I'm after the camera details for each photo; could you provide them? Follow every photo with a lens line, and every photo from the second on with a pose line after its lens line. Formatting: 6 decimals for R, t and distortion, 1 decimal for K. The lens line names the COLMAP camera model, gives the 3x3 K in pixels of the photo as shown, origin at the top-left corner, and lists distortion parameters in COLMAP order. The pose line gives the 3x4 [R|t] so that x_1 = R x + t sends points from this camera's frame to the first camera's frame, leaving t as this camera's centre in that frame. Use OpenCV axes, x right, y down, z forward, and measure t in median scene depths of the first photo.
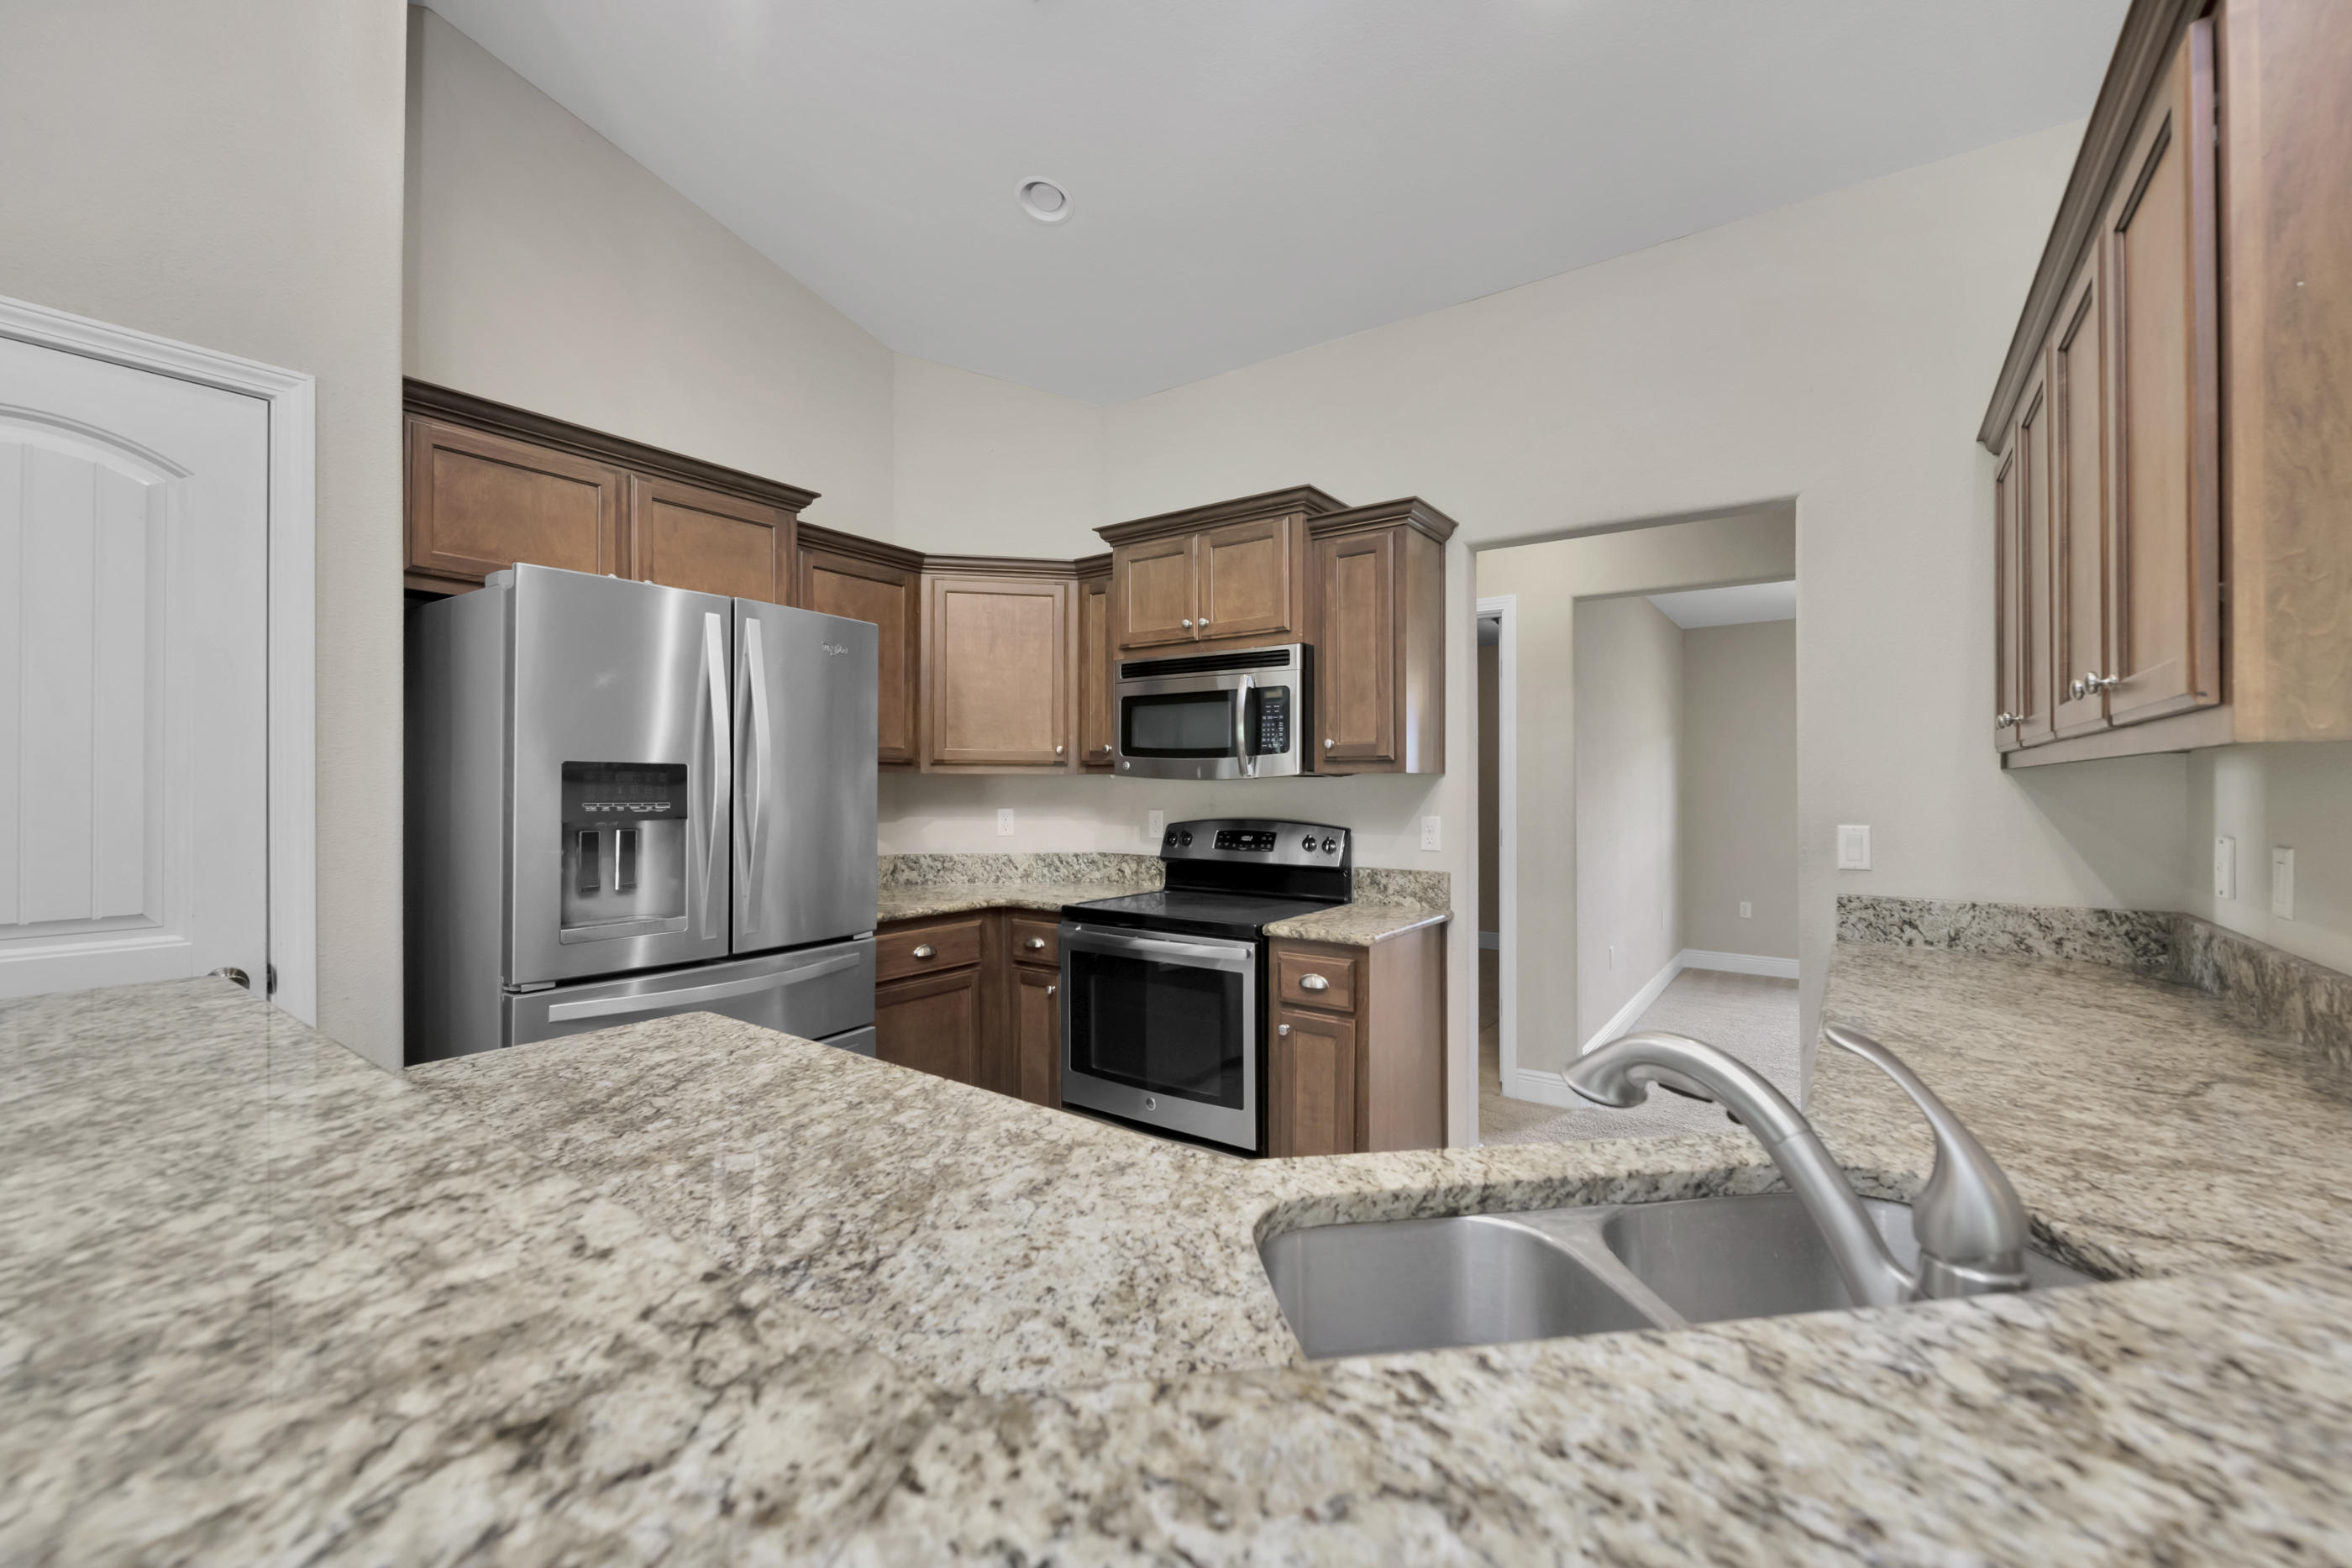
lens RADIAL K [[931.9, 0, 1176.7], [0, 931.9, 784.1], [0, 0, 1]] dist [0.000437, -0.000155]
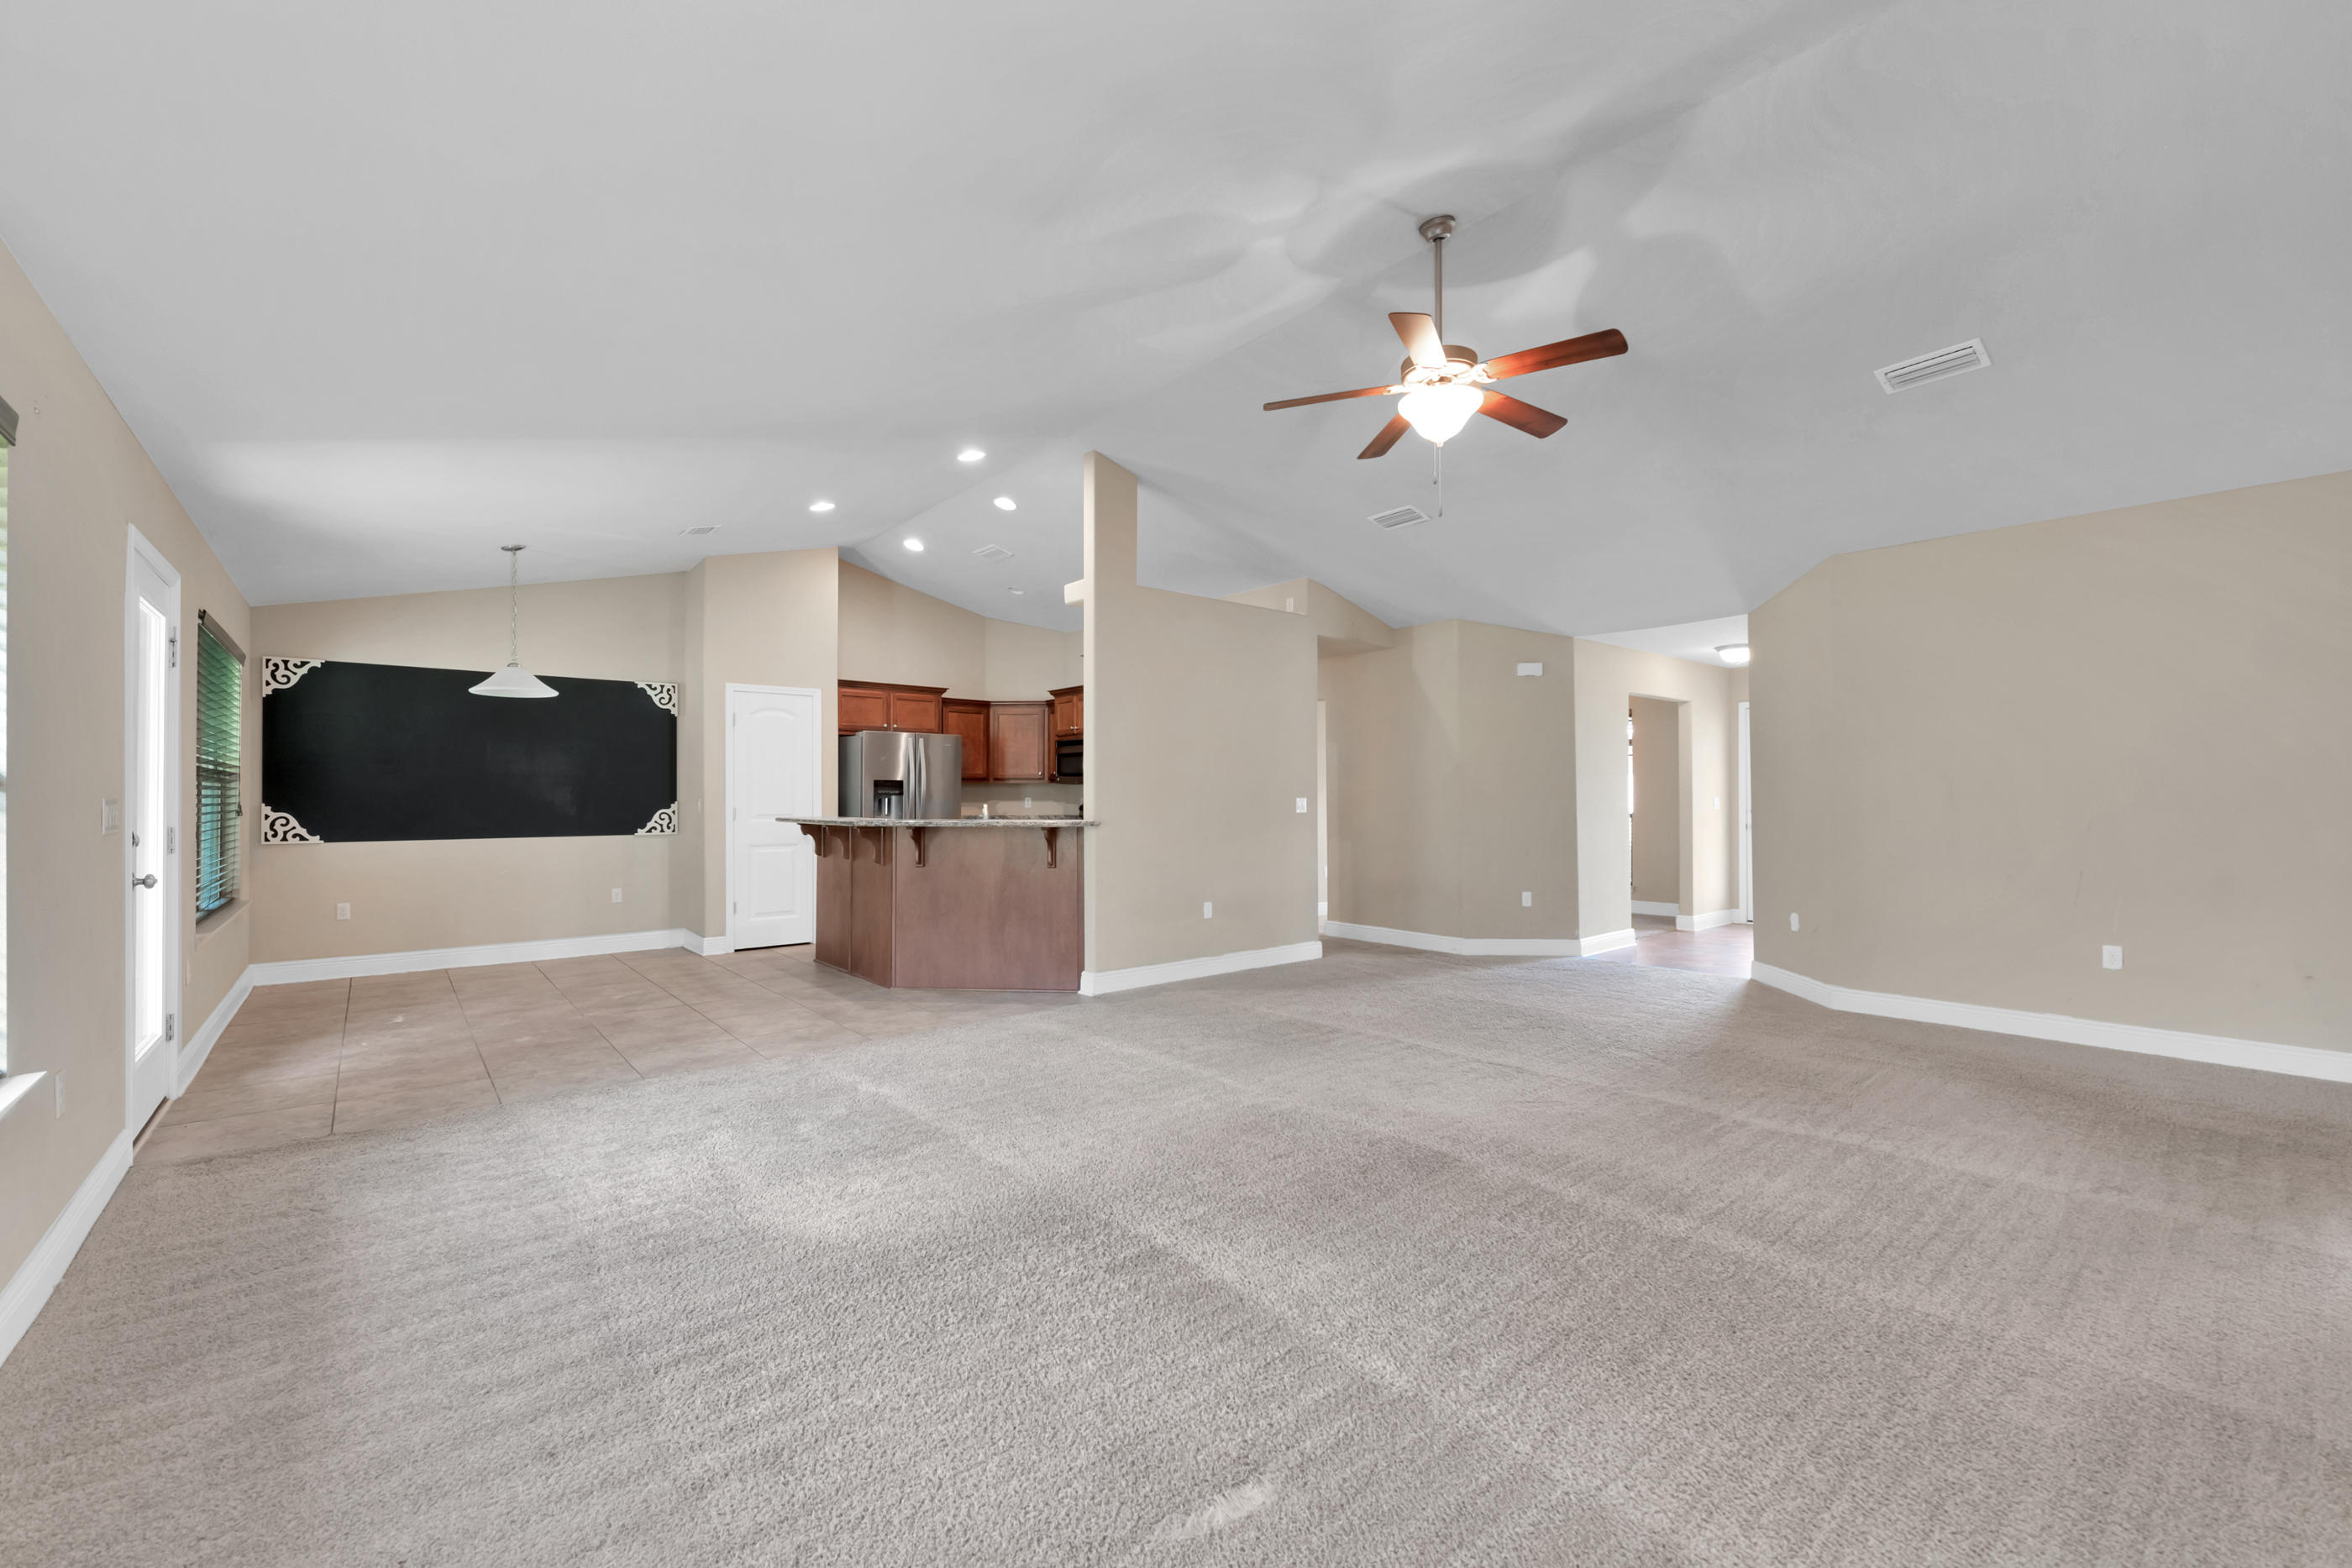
lens RADIAL K [[947.5, 0, 1166.9], [0, 947.5, 796.6], [0, 0, 1]] dist [0.003524, 0.000196]
pose [[0.966134, -0.001953, -0.258032, 1.062615], [0.002350, 0.999996, 0.001231, 0.028966], [0.258029, -0.001796, 0.966136, -1.726396]]
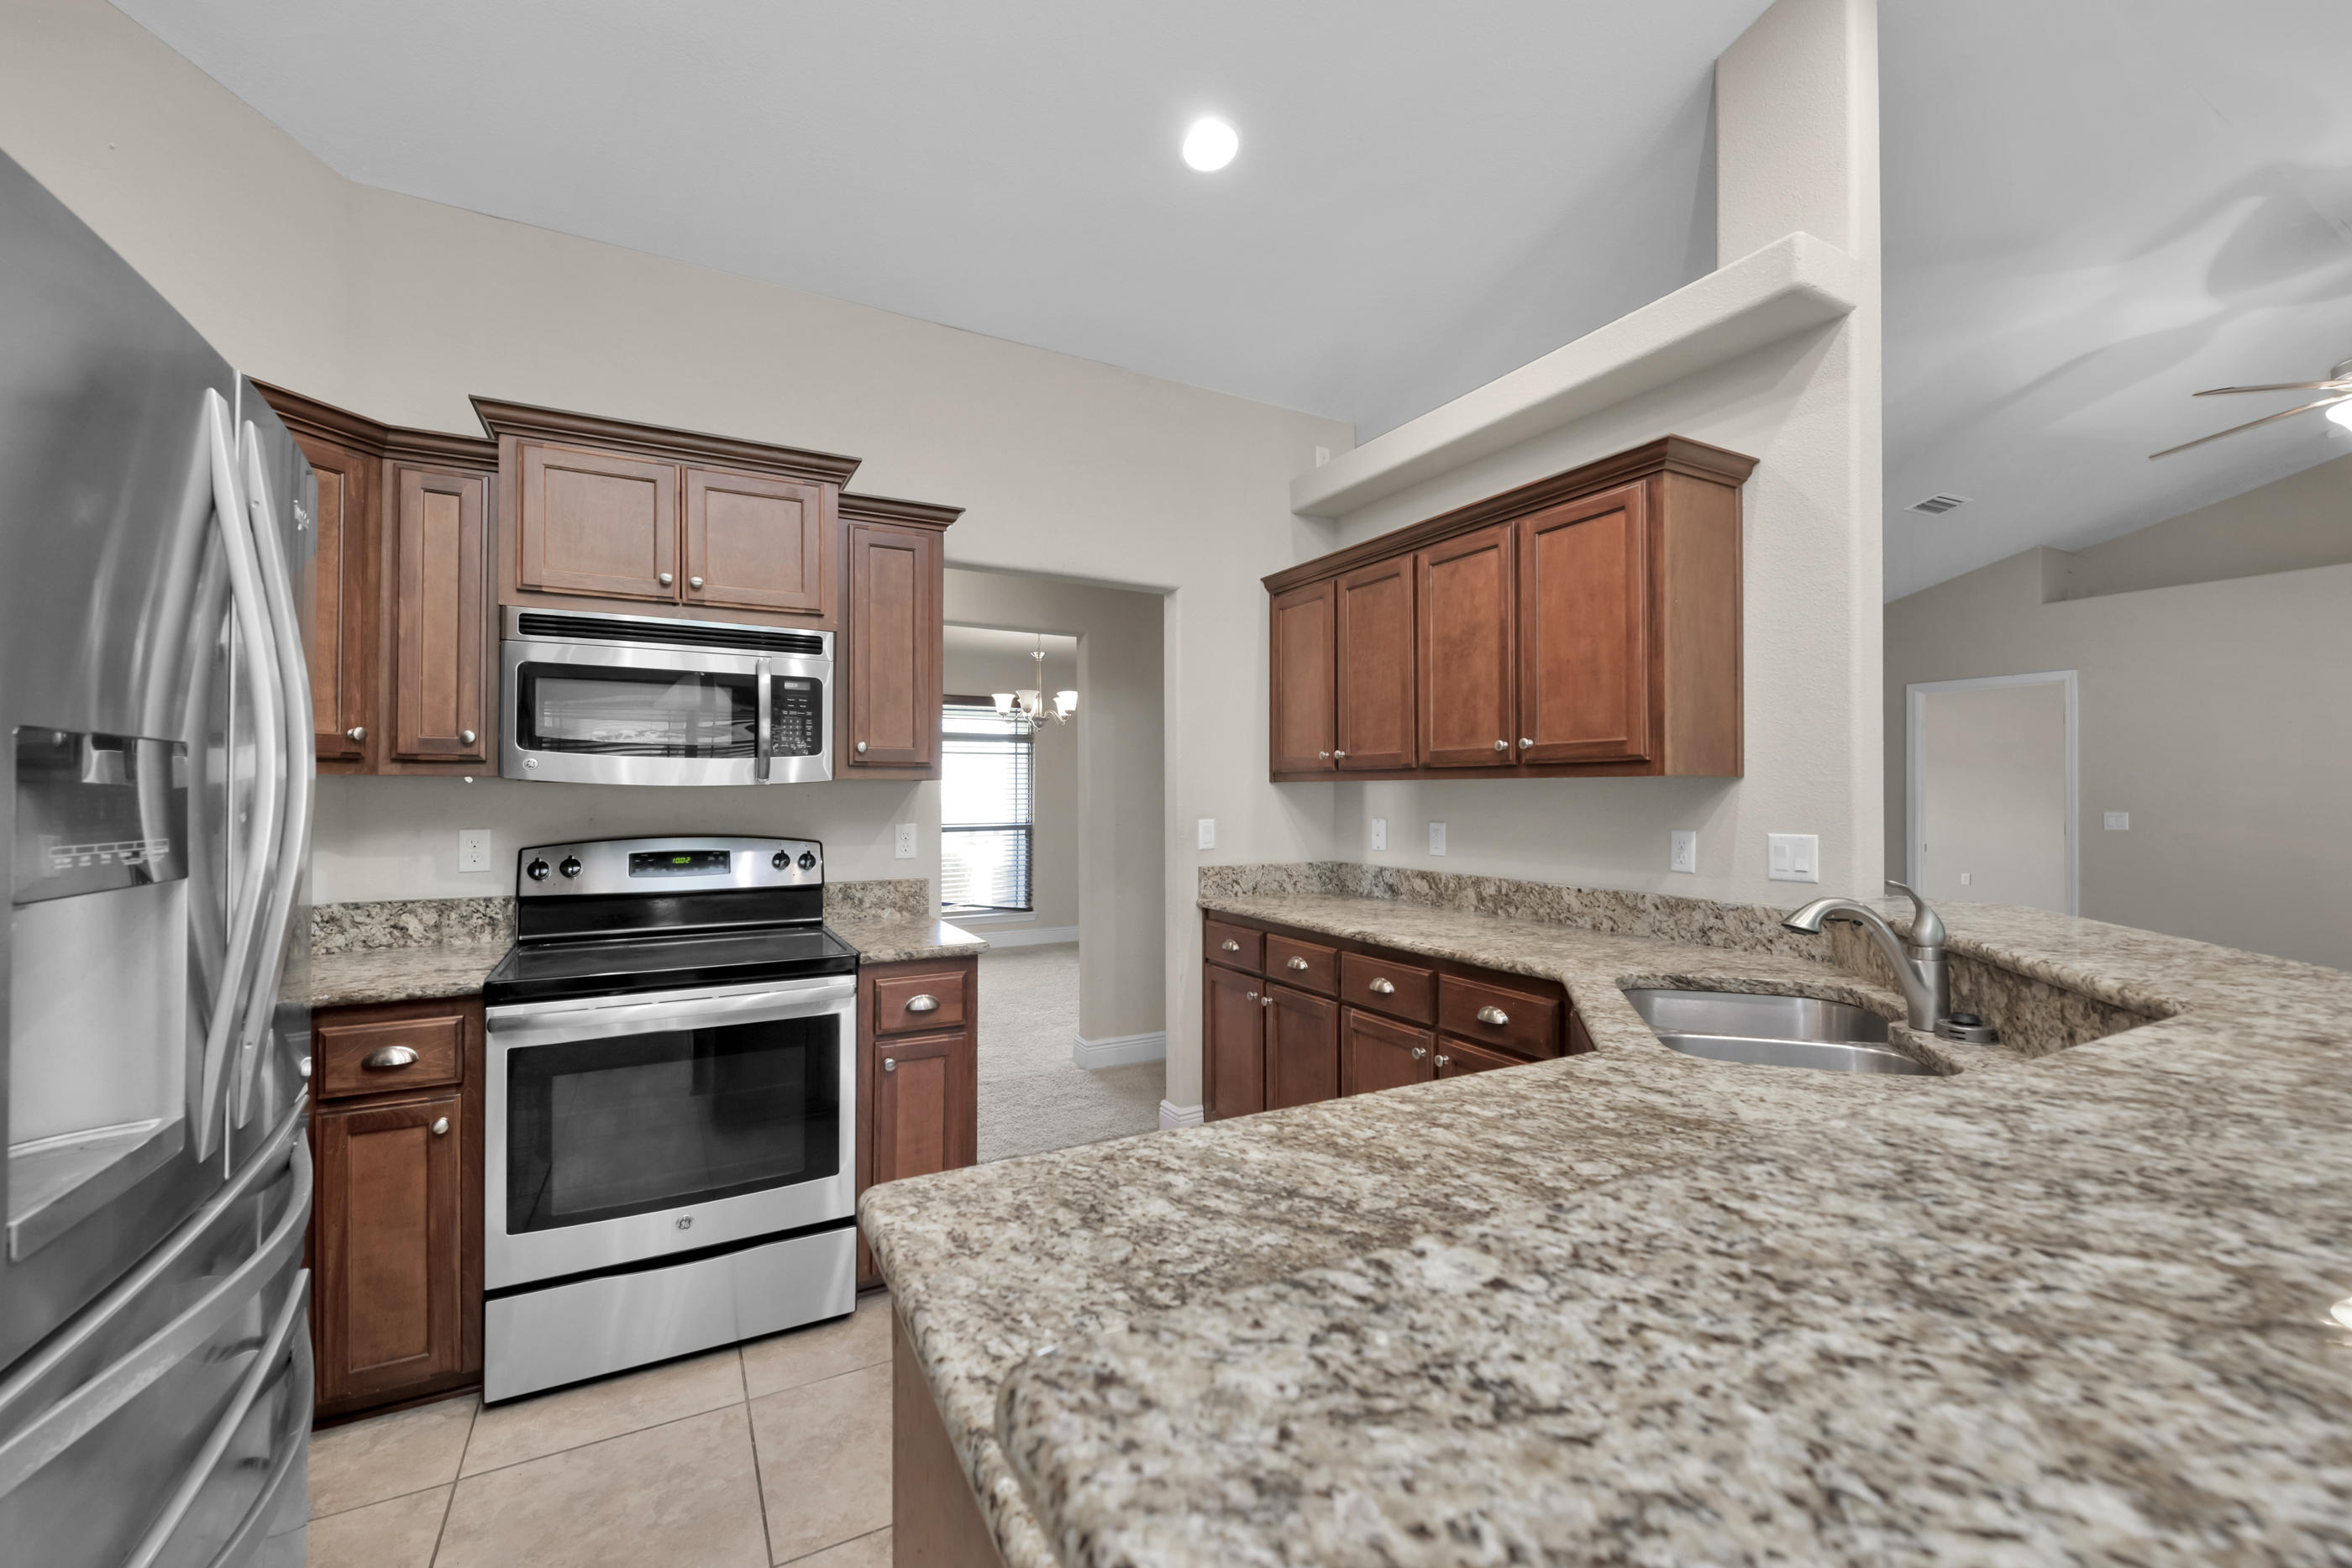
lens RADIAL K [[947.5, 0, 1166.9], [0, 947.5, 796.6], [0, 0, 1]] dist [0.003524, 0.000196]
pose [[0.440360, -0.004841, 0.897808, -0.525101], [-0.001560, 0.999980, 0.006157, -0.001184], [-0.897820, -0.004111, 0.440344, 0.318467]]
